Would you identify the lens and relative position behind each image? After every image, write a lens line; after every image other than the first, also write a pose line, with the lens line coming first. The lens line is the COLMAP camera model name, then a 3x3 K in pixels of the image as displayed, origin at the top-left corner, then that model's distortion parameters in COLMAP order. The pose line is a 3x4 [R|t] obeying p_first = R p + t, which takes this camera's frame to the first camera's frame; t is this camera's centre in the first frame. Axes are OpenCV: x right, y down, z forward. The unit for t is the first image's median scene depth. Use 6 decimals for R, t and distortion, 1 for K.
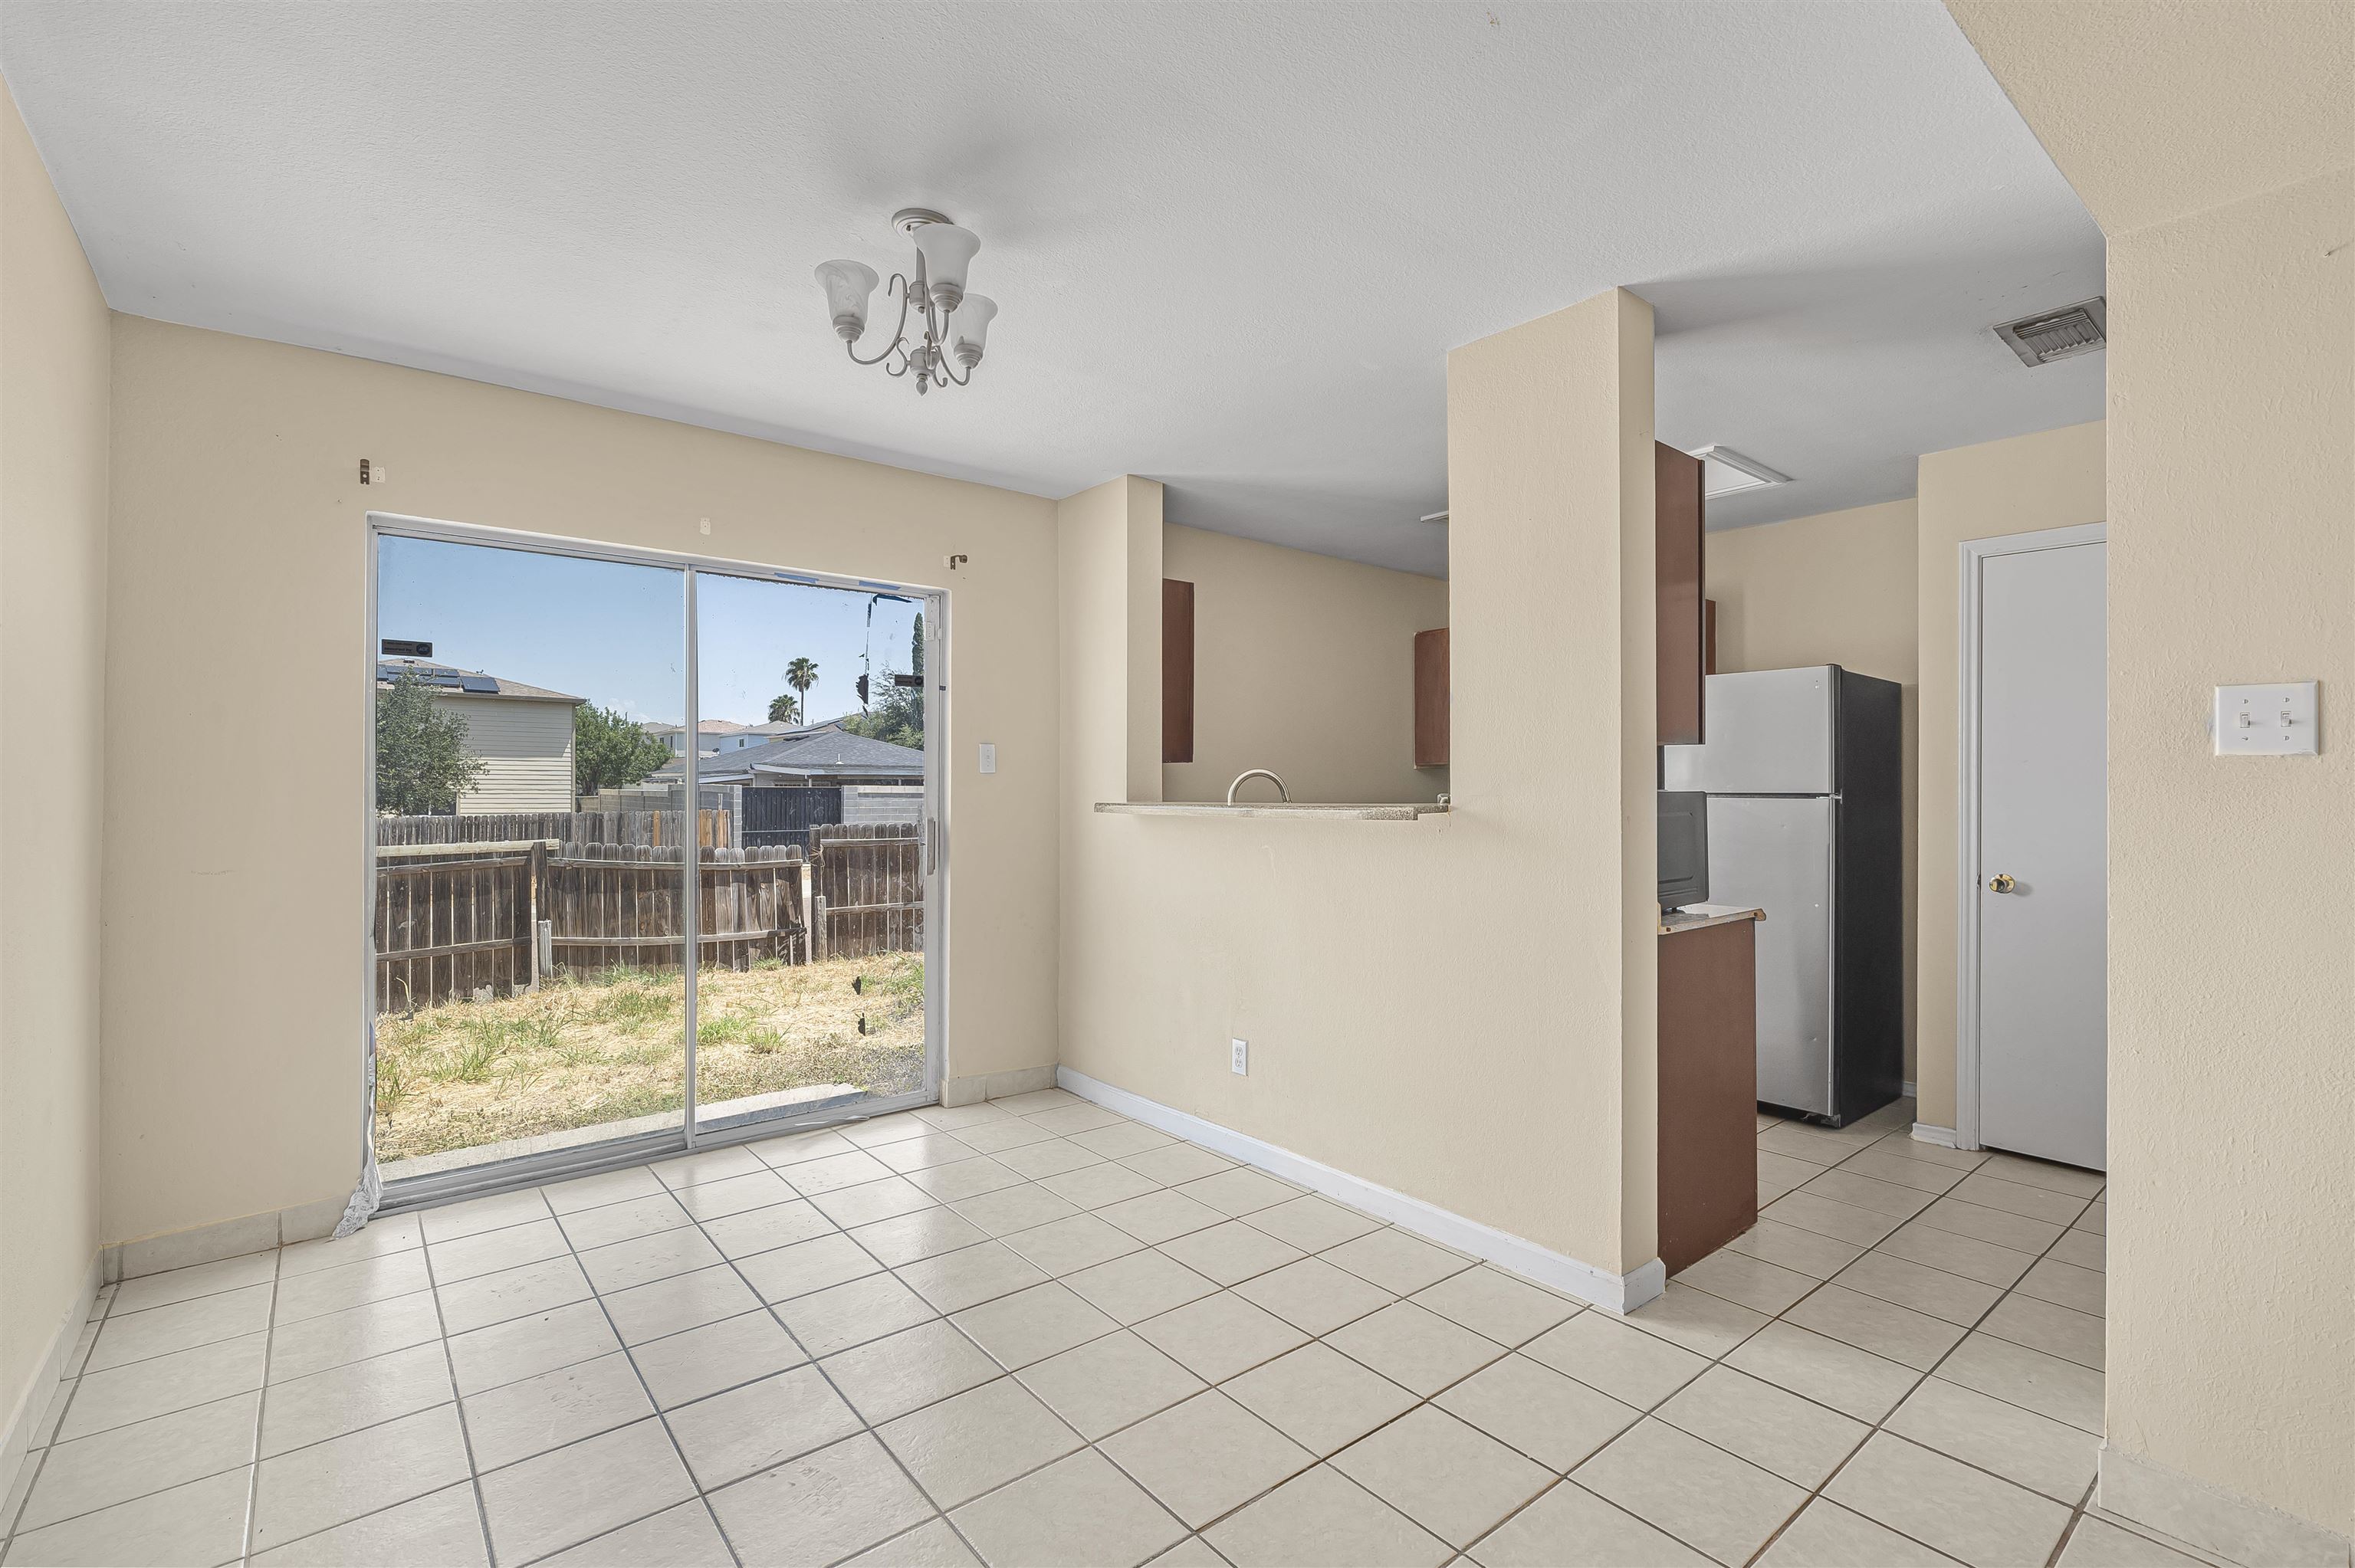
lens RADIAL K [[1059.0, 0, 1178.9], [0, 1059.0, 775.9], [0, 0, 1]] dist [-0.003423, -0.000628]
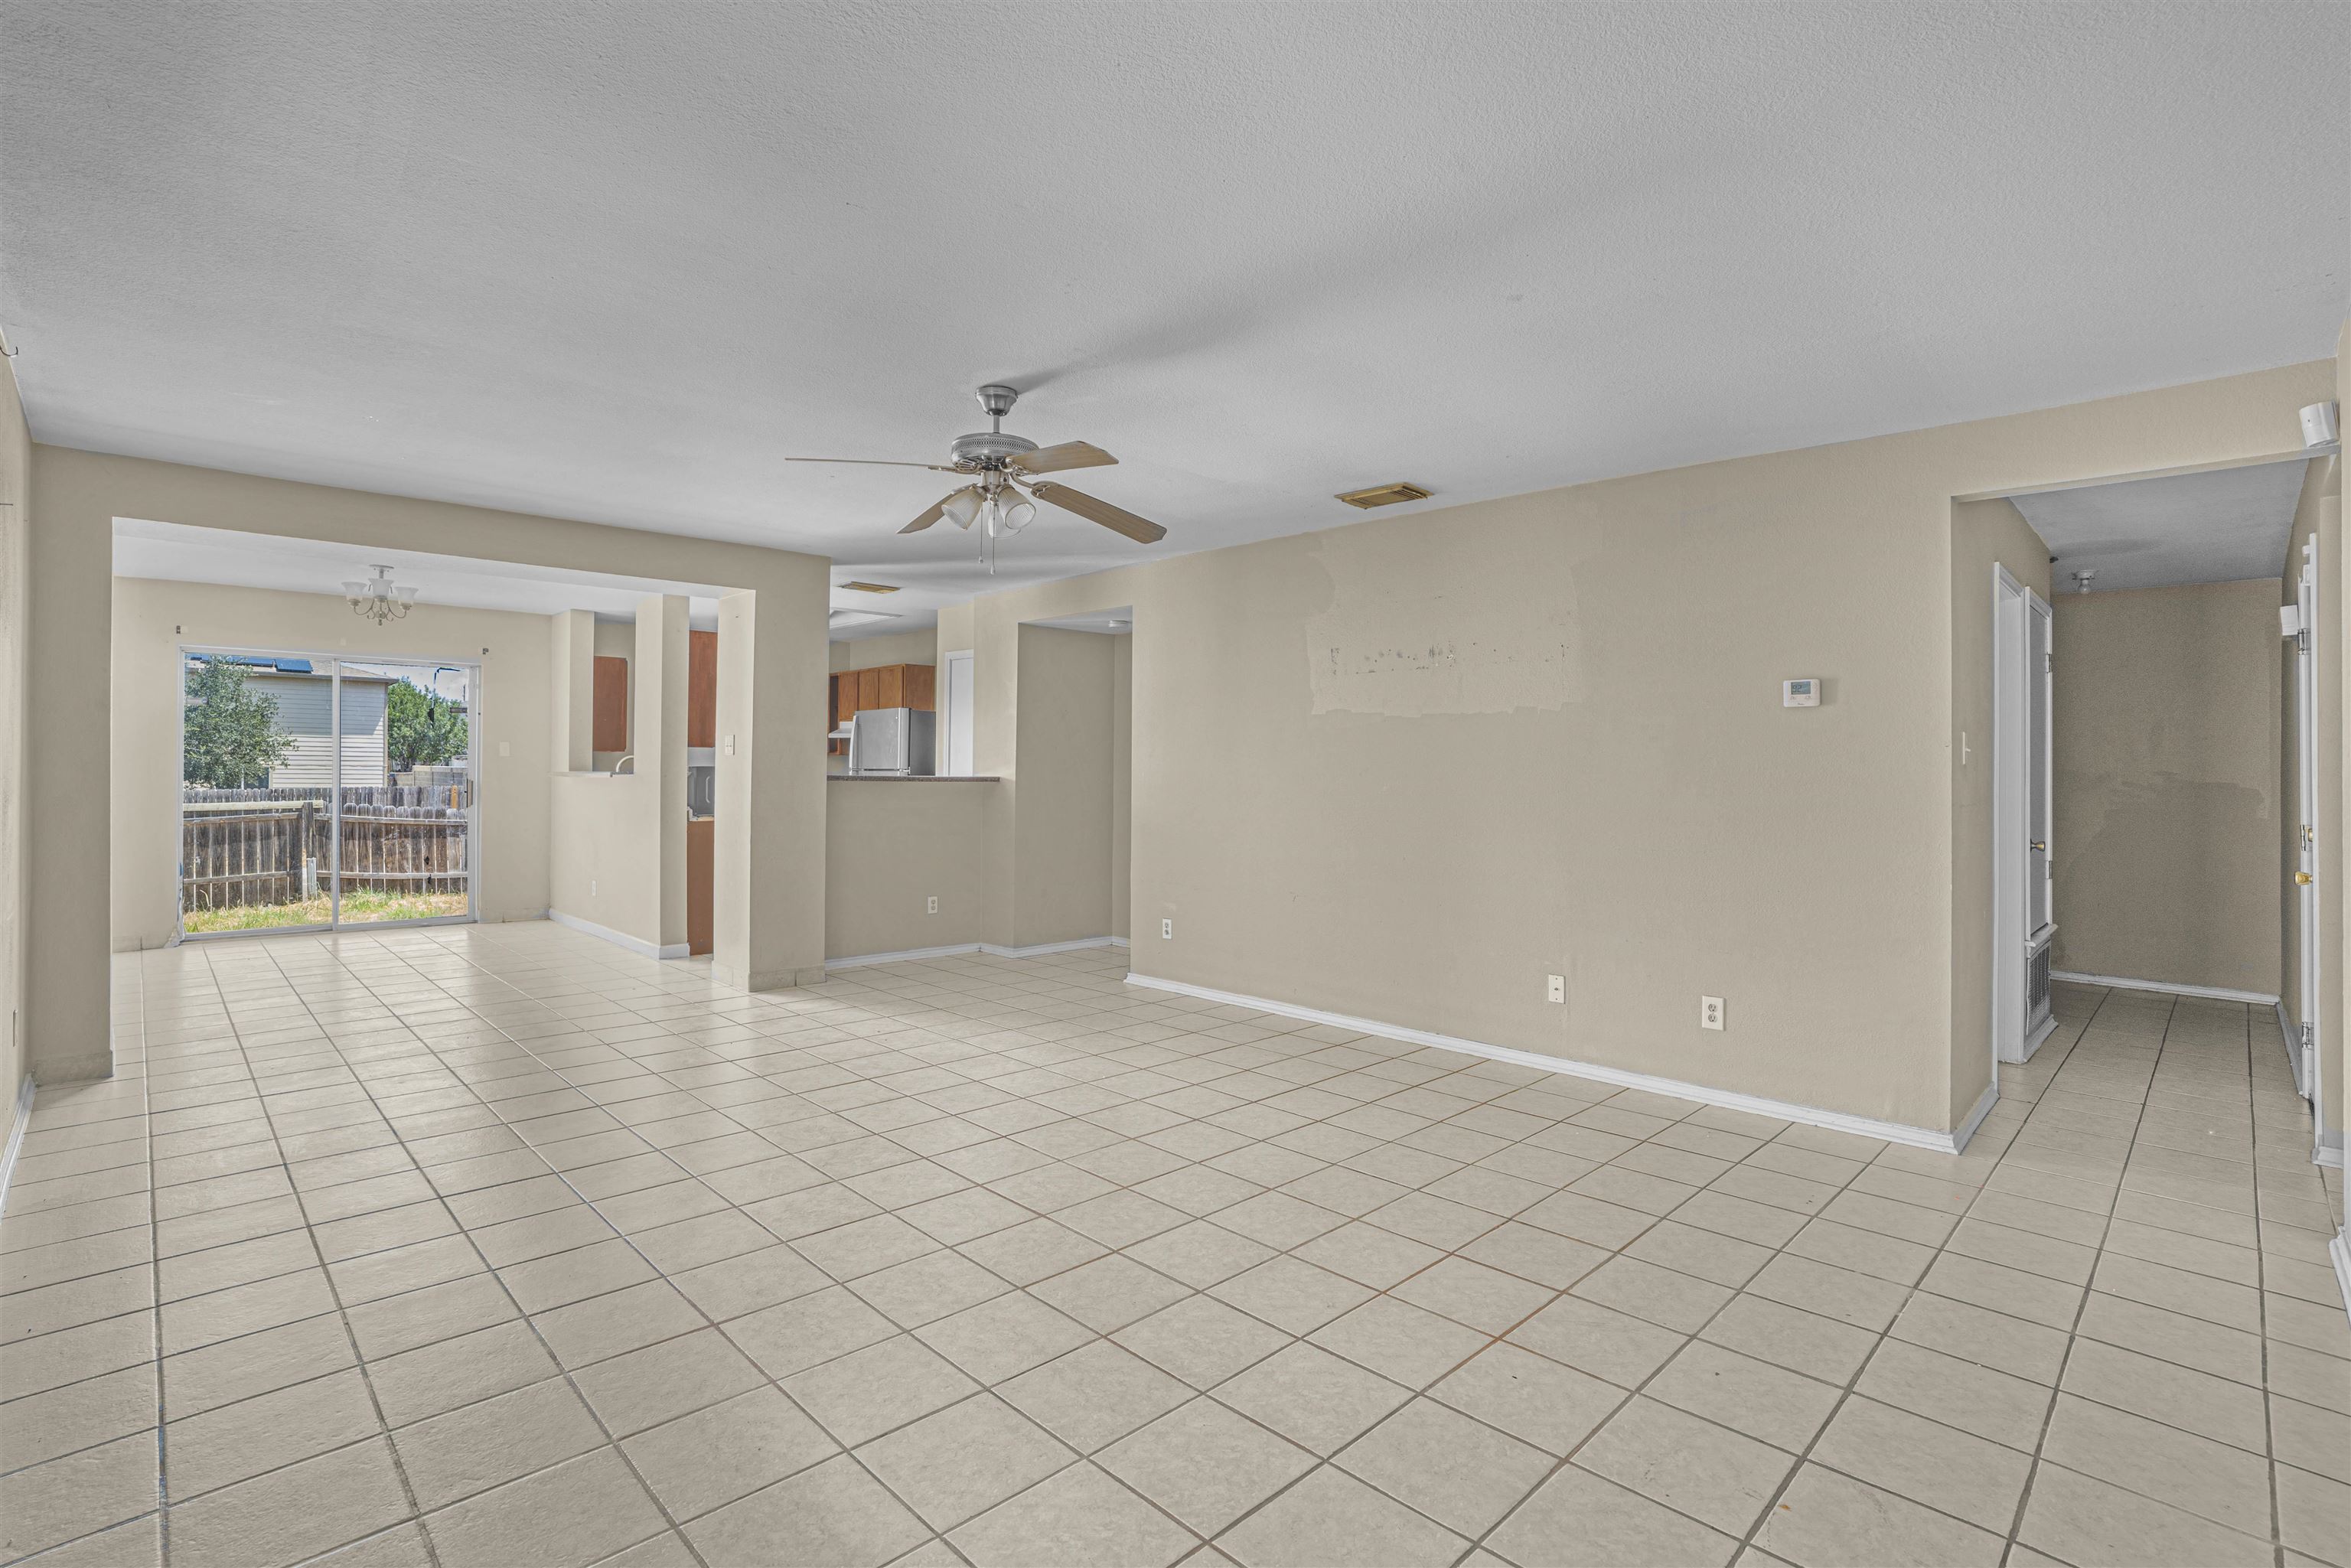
lens RADIAL K [[1121.9, 0, 1186.0], [0, 1121.9, 760.8], [0, 0, 1]] dist [-0.030359, 0.000876]
pose [[0.995997, 0.006512, 0.089152, 0.428514], [-0.006875, 0.999969, 0.003765, -0.005070], [-0.089125, -0.004363, 0.996011, -0.560148]]
